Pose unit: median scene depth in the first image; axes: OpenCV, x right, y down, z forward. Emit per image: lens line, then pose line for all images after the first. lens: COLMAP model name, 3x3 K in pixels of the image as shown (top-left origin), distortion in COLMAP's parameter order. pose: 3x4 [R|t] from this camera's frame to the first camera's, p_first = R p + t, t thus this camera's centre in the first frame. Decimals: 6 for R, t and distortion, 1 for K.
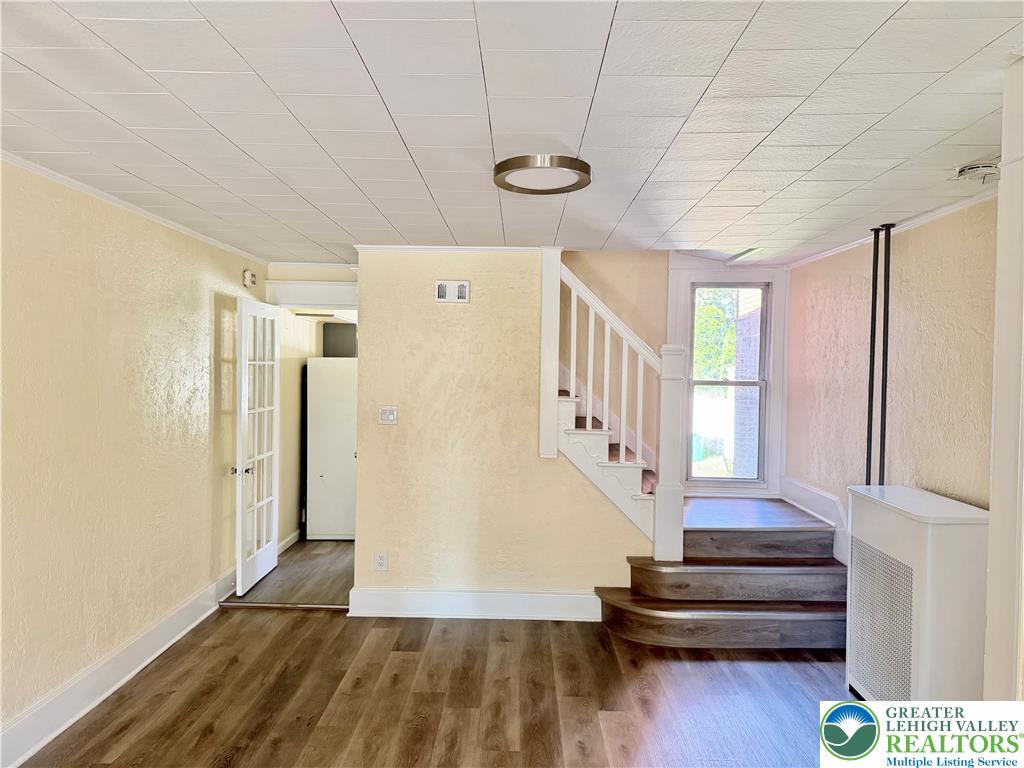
lens RADIAL K [[703.6, 0, 513.2], [0, 703.6, 386.6], [0, 0, 1]] dist [0.126218, -0.155693]
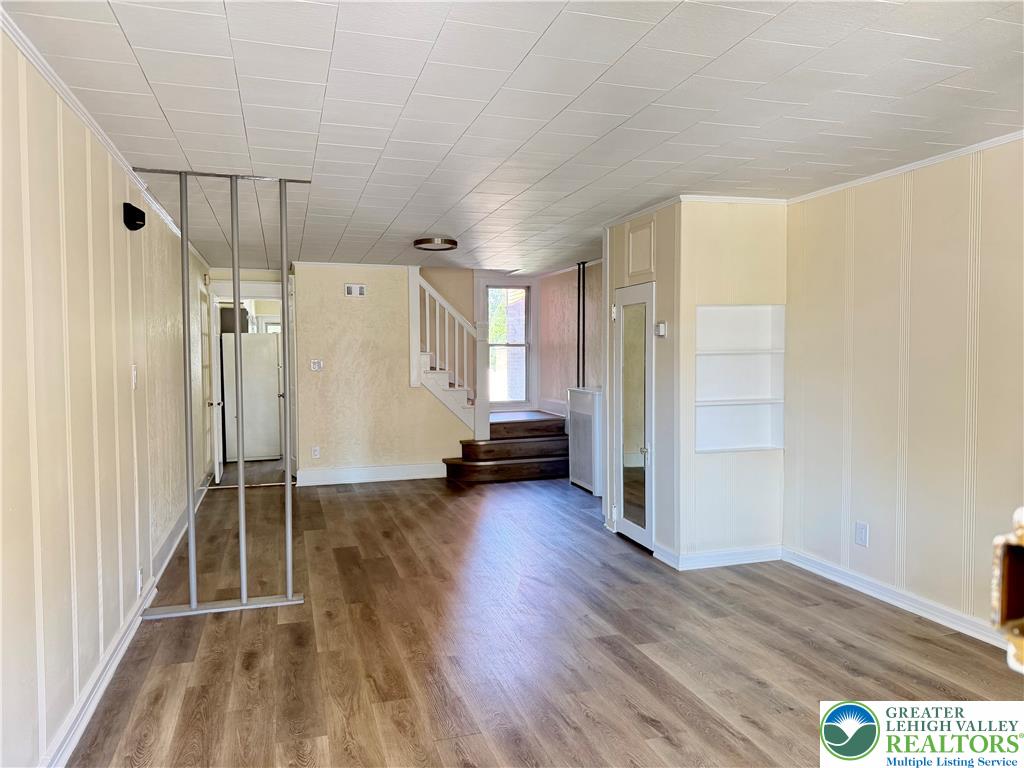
lens RADIAL K [[703.6, 0, 513.2], [0, 703.6, 386.6], [0, 0, 1]] dist [0.126218, -0.155693]
pose [[0.947204, -0.036315, 0.318569, -0.276640], [0.027587, 0.999111, 0.031868, 0.050830], [-0.319443, -0.021397, 0.947364, -0.731080]]
